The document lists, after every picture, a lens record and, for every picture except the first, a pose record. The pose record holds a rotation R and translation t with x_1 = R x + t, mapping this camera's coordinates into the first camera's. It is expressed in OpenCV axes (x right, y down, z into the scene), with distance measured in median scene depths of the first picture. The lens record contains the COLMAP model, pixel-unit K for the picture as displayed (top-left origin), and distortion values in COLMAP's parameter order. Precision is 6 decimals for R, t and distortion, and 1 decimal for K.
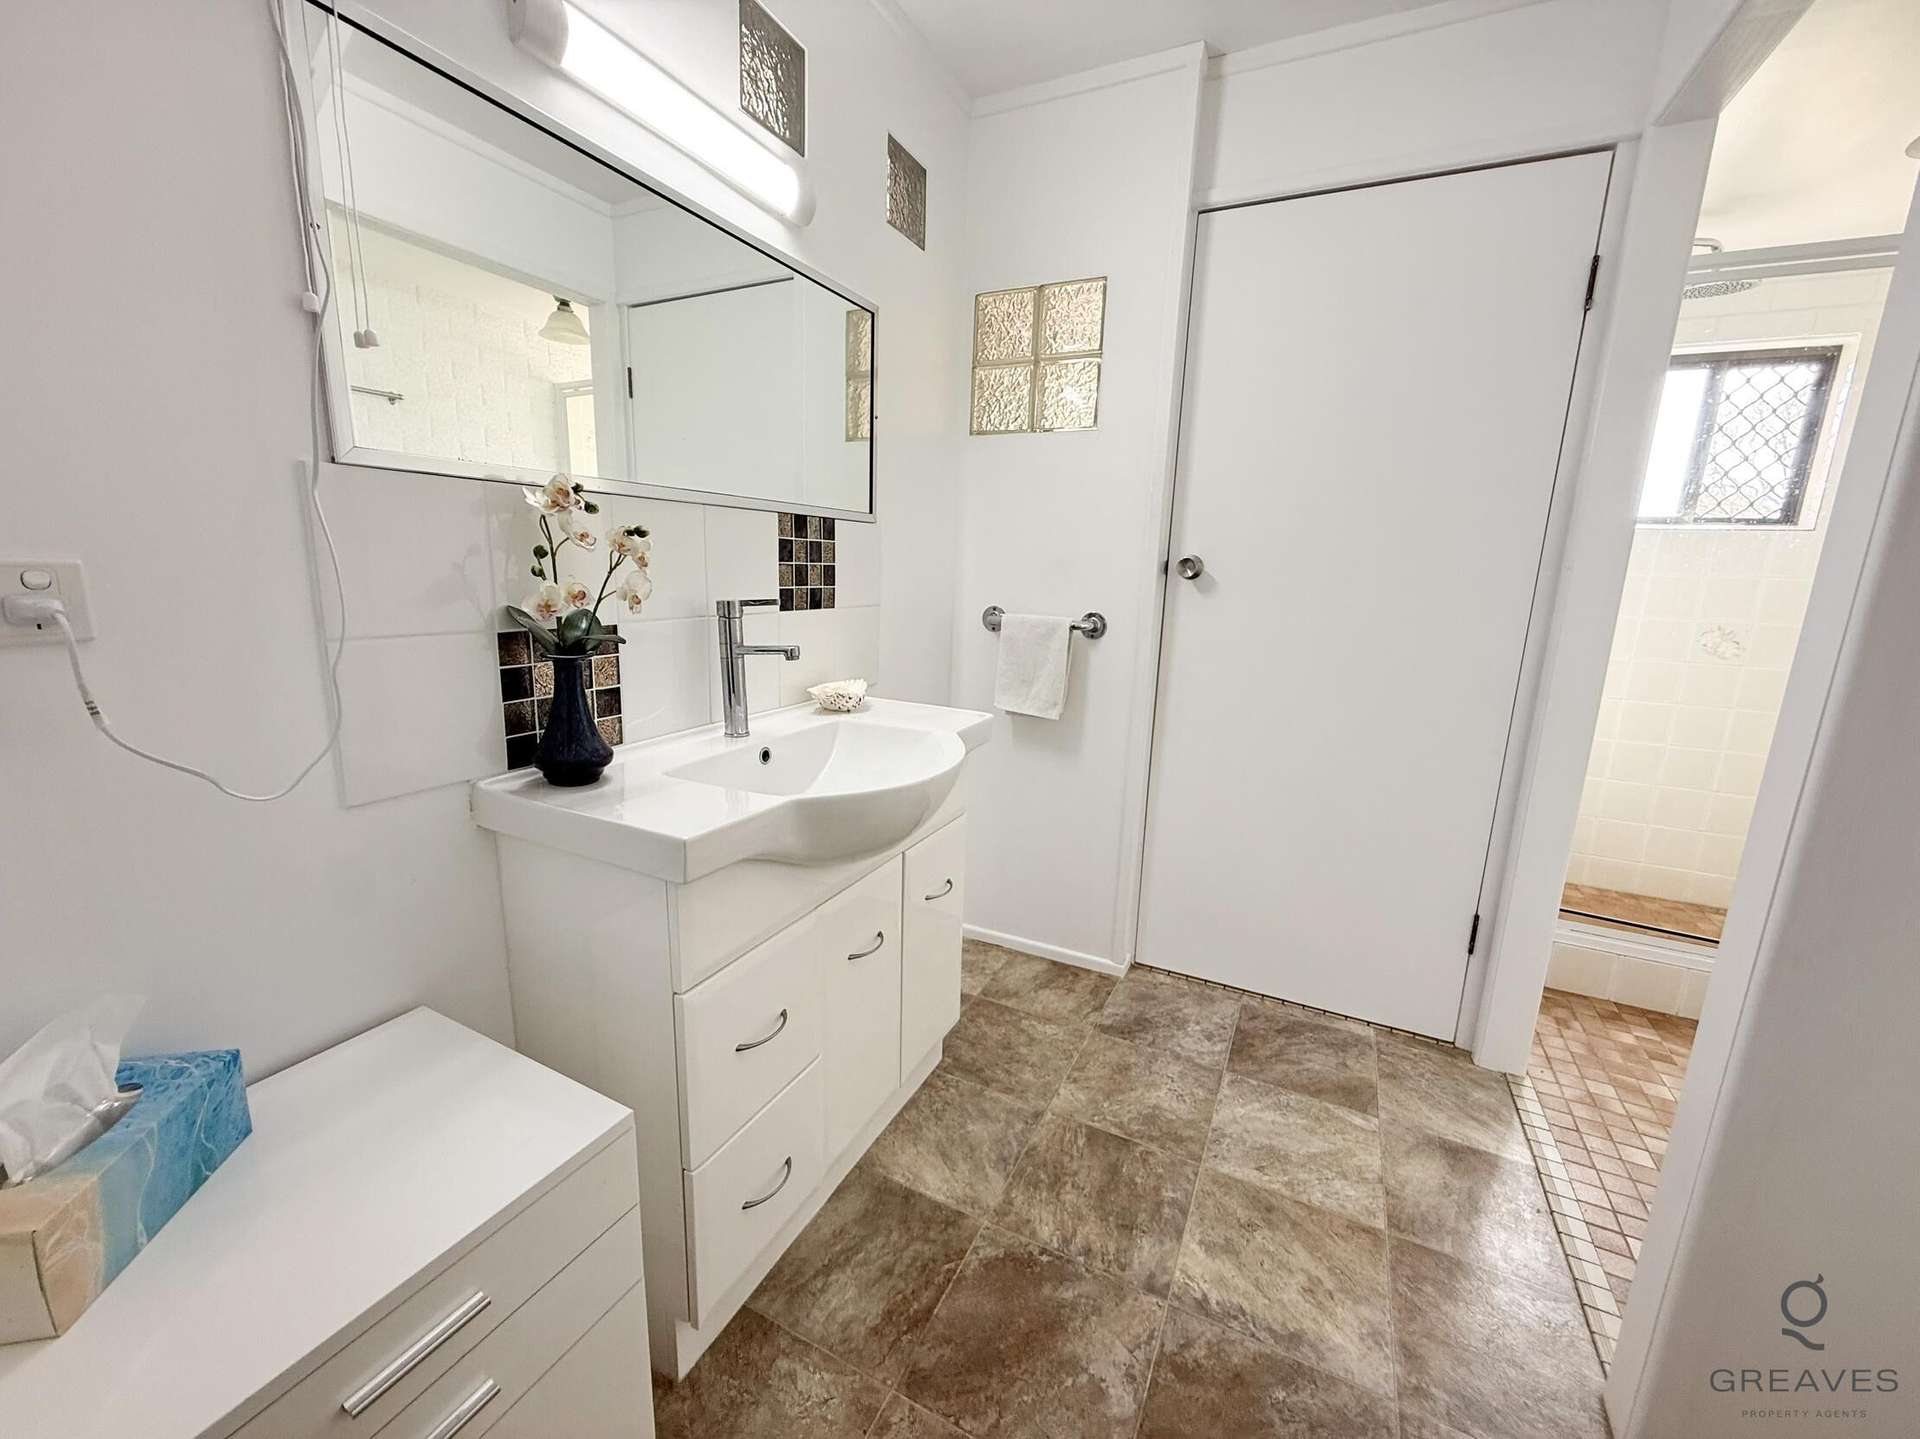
lens RADIAL K [[766.0, 0, 952.4], [0, 766.0, 718.9], [0, 0, 1]] dist [0.000362, -0.000160]
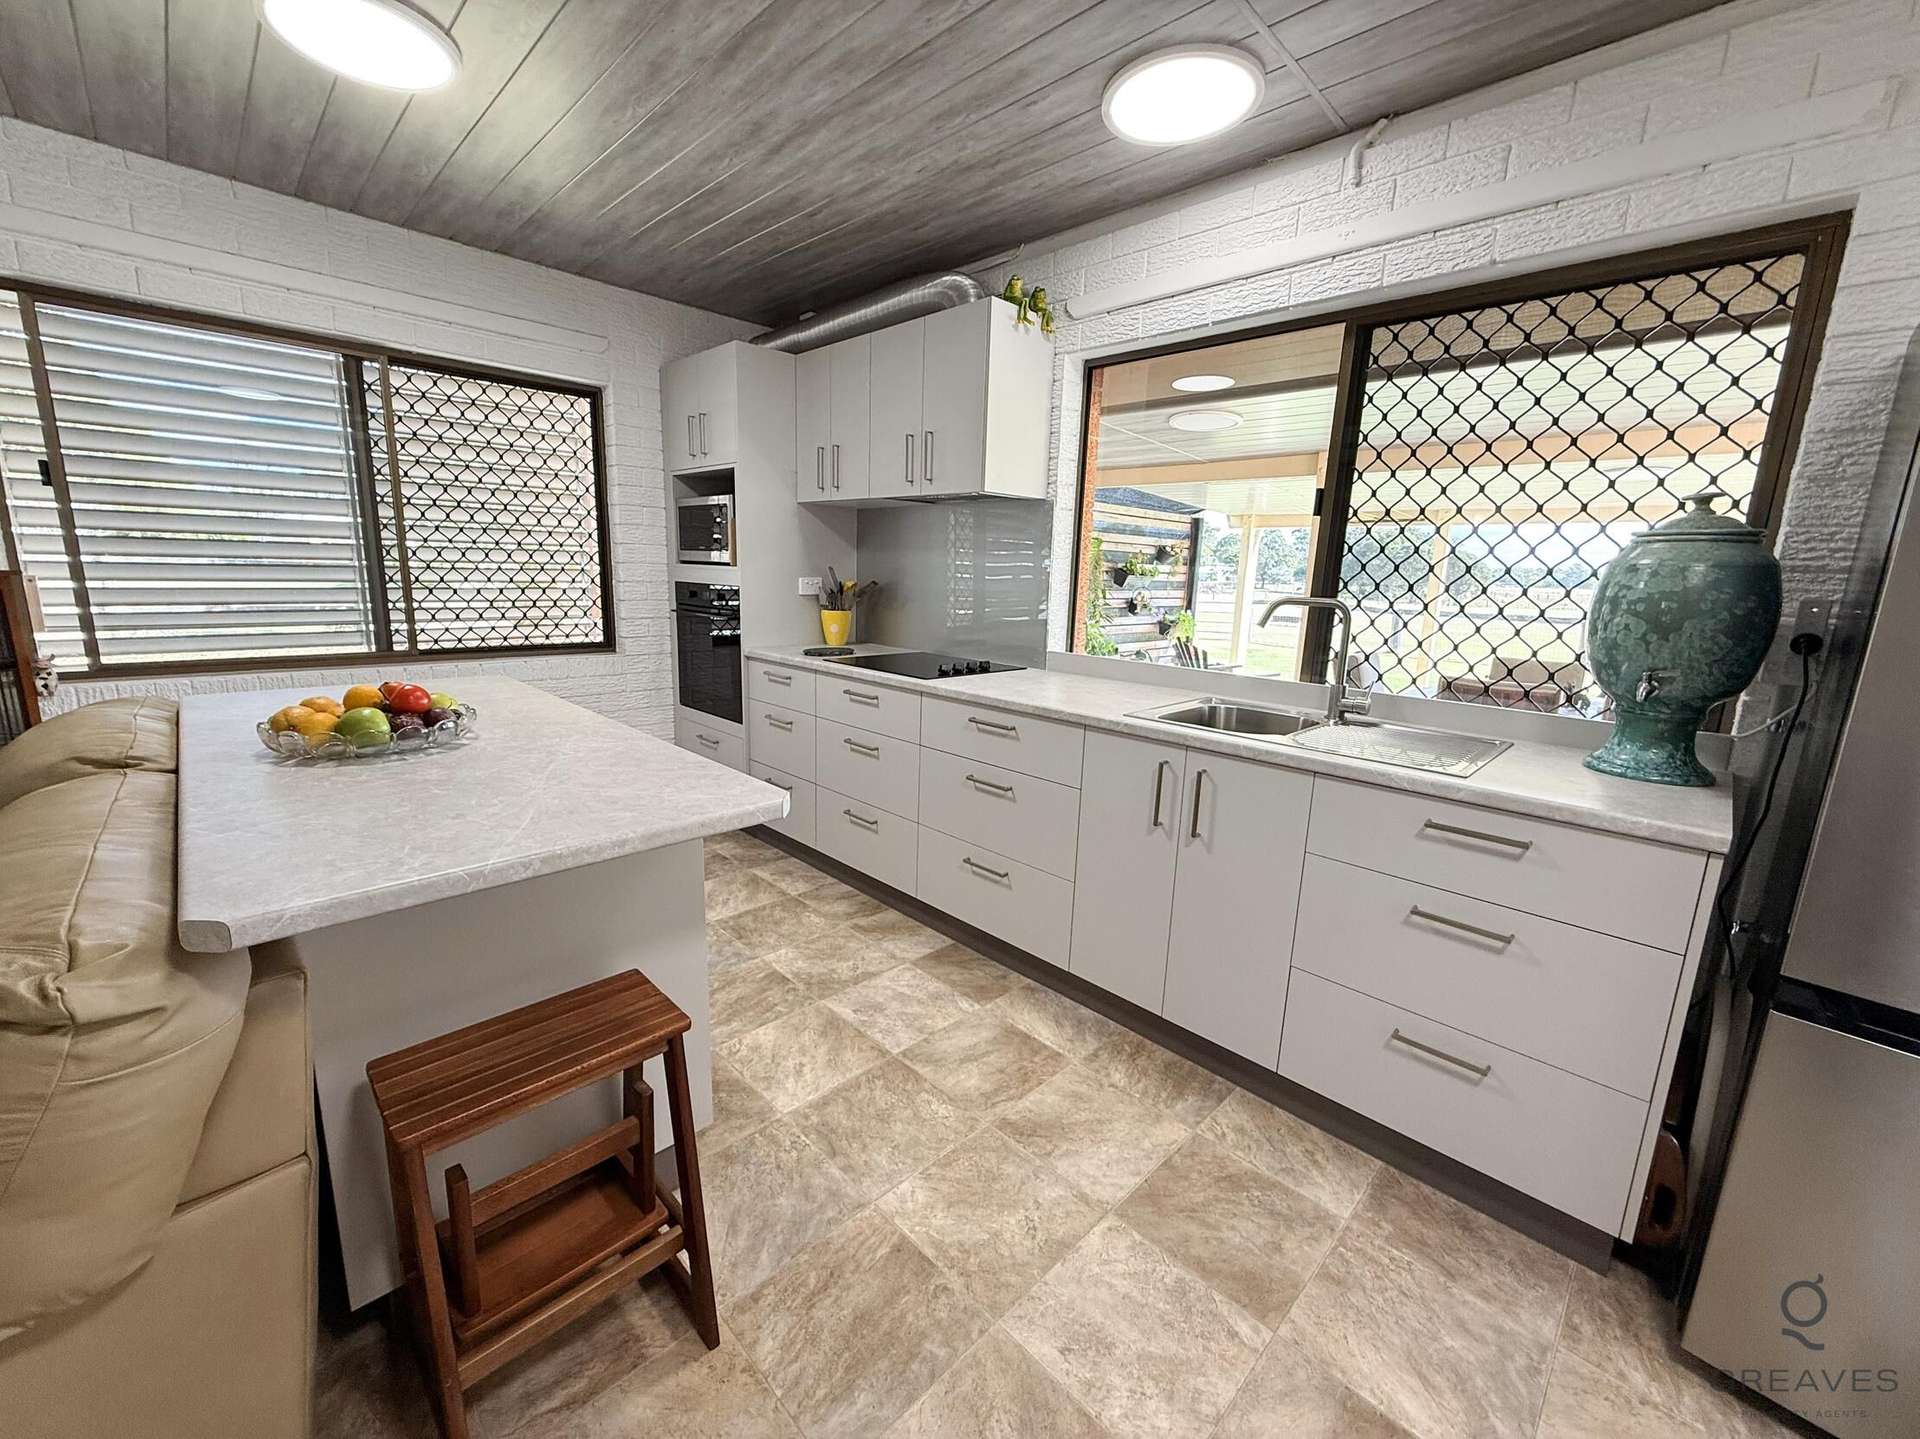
lens RADIAL K [[766.0, 0, 952.4], [0, 766.0, 718.9], [0, 0, 1]] dist [0.000362, -0.000160]
pose [[0.948724, 0.077361, -0.306492, 0.431934], [-0.083072, 0.996528, -0.005612, -0.050249], [0.304994, 0.030785, 0.951857, 0.162549]]
